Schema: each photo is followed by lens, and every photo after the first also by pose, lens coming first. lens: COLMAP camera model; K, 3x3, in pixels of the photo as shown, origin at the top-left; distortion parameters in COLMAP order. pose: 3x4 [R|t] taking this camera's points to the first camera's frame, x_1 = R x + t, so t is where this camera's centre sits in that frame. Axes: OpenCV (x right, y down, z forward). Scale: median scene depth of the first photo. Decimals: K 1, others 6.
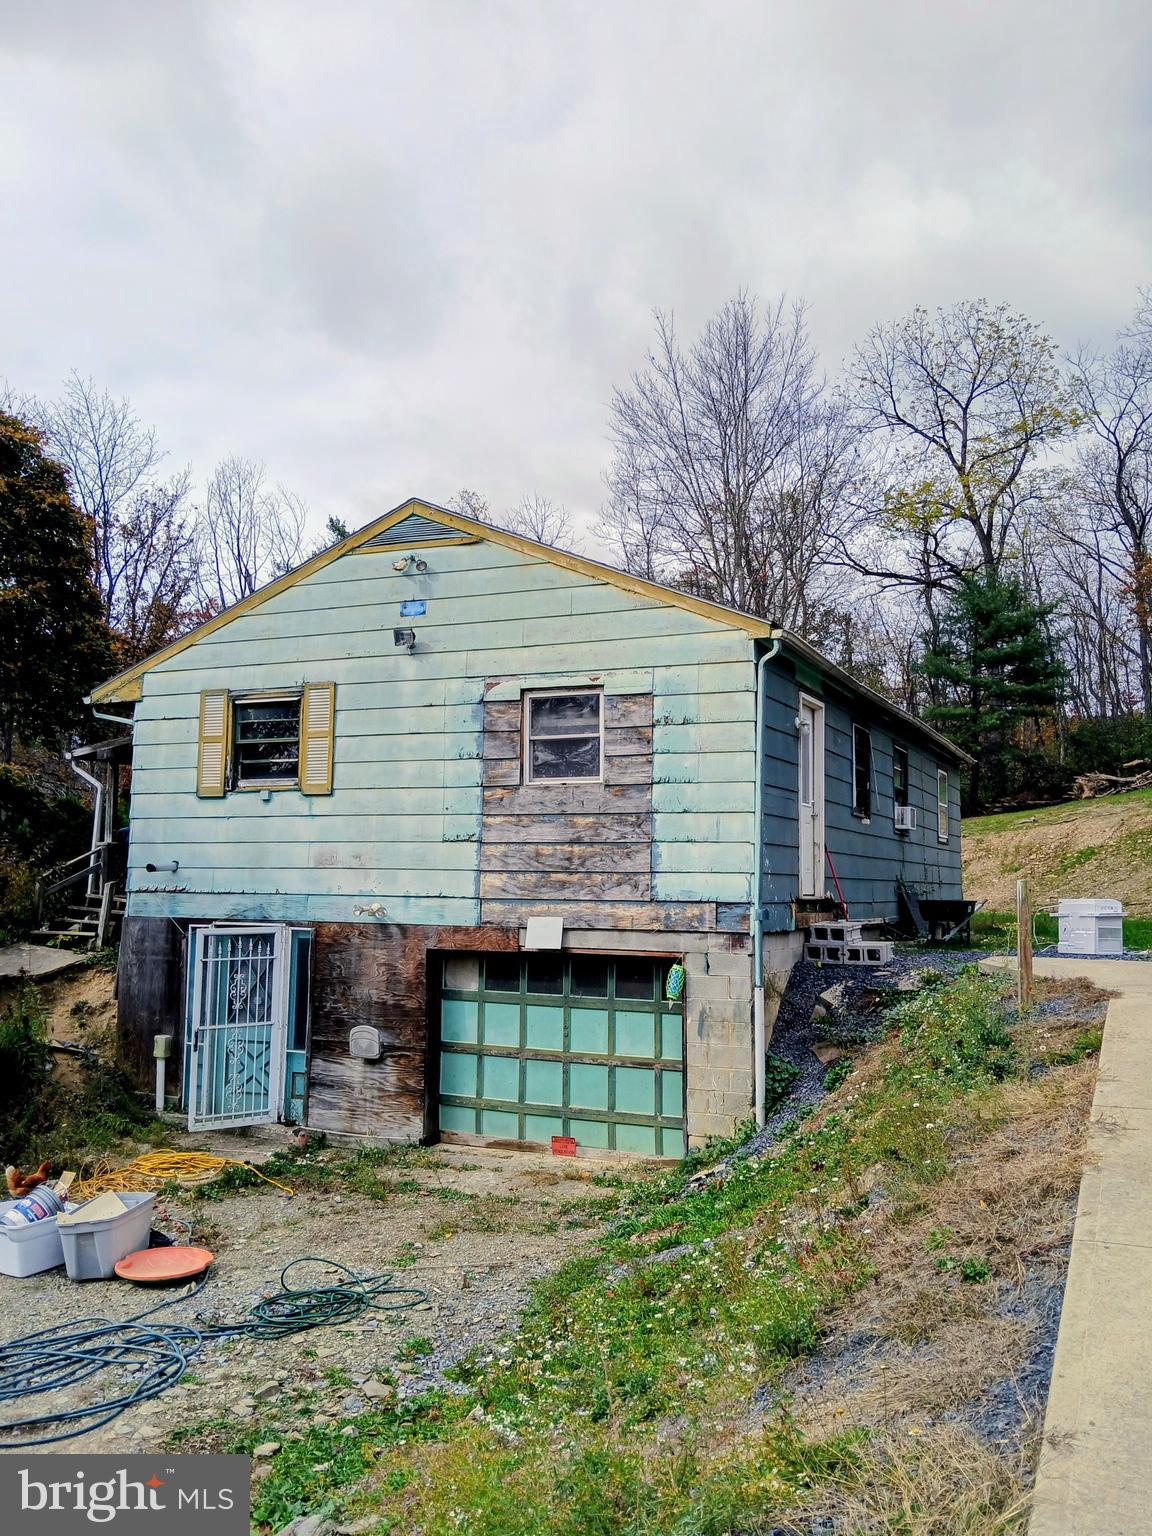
lens RADIAL K [[1212.6, 0, 568.9], [0, 1212.6, 772.9], [0, 0, 1]] dist [0.035406, -0.101403]
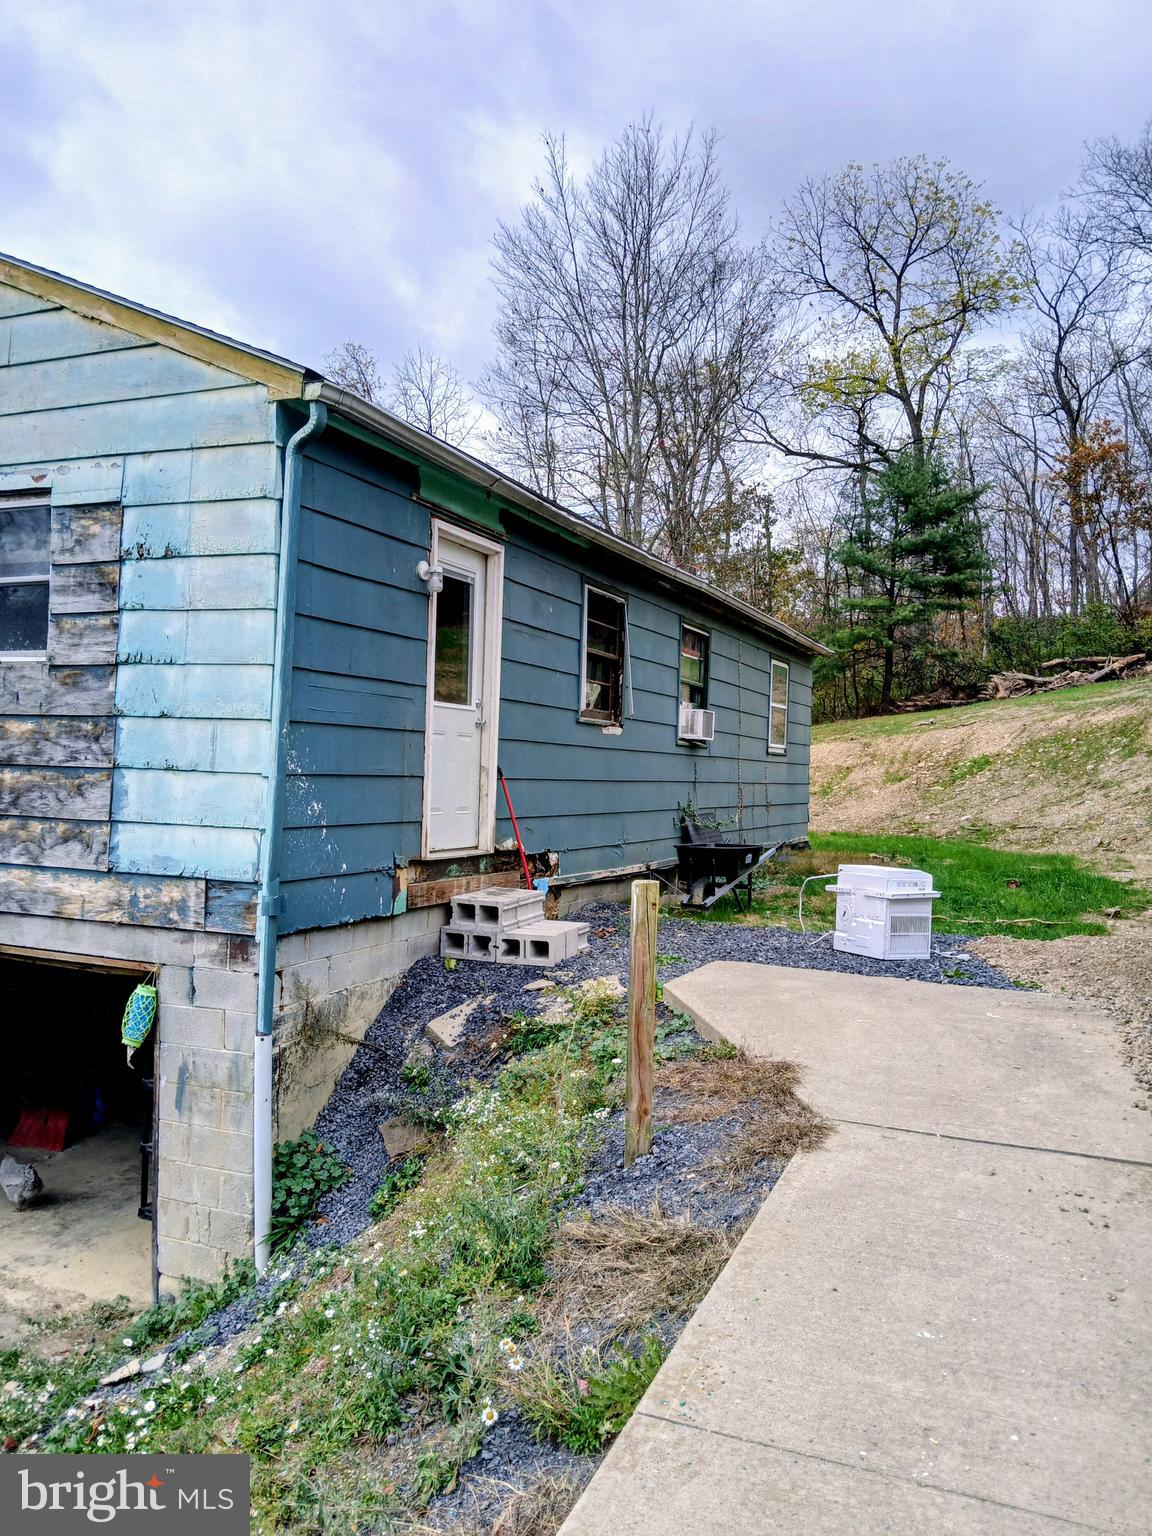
lens RADIAL K [[1212.6, 0, 570.8], [0, 1212.6, 770.2], [0, 0, 1]] dist [0.035406, -0.101403]
pose [[0.998518, 0.016379, 0.051892, 0.087595], [-0.020887, 0.995939, 0.087573, 0.001341], [-0.050247, -0.088527, 0.994806, 0.147364]]
